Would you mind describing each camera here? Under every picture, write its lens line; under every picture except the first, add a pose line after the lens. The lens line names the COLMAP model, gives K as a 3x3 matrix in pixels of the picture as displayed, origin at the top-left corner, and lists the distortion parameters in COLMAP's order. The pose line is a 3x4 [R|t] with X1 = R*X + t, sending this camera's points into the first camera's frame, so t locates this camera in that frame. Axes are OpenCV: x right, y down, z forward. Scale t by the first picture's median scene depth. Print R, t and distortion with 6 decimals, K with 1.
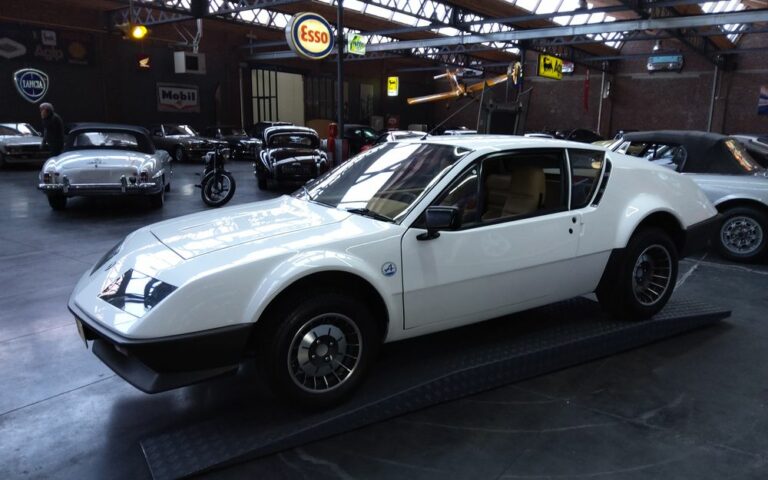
lens RADIAL K [[574.1, 0, 383.9], [0, 574.1, 251.1], [0, 0, 1]] dist [0.075312, -0.123540]
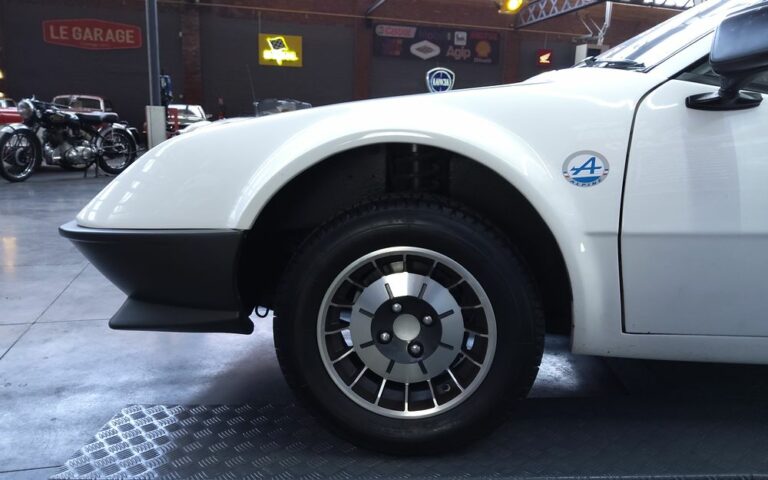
lens RADIAL K [[566.6, 0, 396.9], [0, 566.6, 254.9], [0, 0, 1]] dist [0.067464, -0.165670]
pose [[0.779951, 0.133333, -0.611473, 0.032756], [-0.147573, 0.988673, 0.027349, 0.018949], [0.608193, 0.068906, 0.790793, 0.116150]]
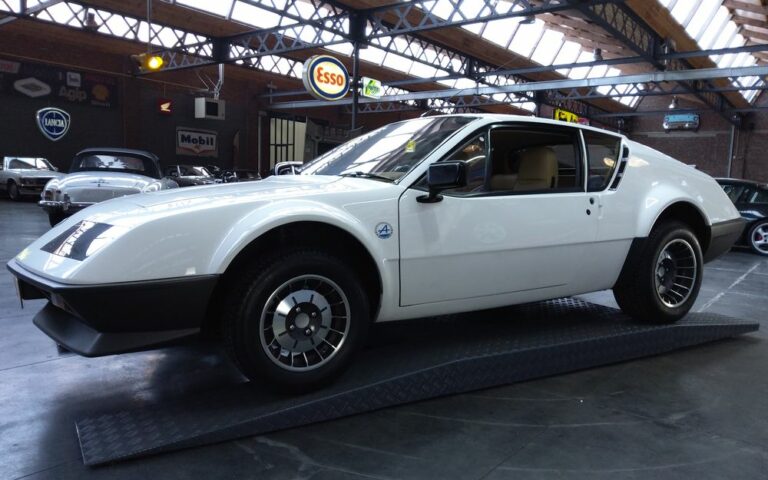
lens RADIAL K [[575.9, 0, 383.7], [0, 575.9, 251.0], [0, 0, 1]] dist [0.061378, -0.103405]
pose [[0.999367, 0.020861, -0.028802, 0.007541], [-0.023771, 0.994220, -0.104701, 0.029759], [0.026452, 0.105319, 0.994087, 0.021481]]
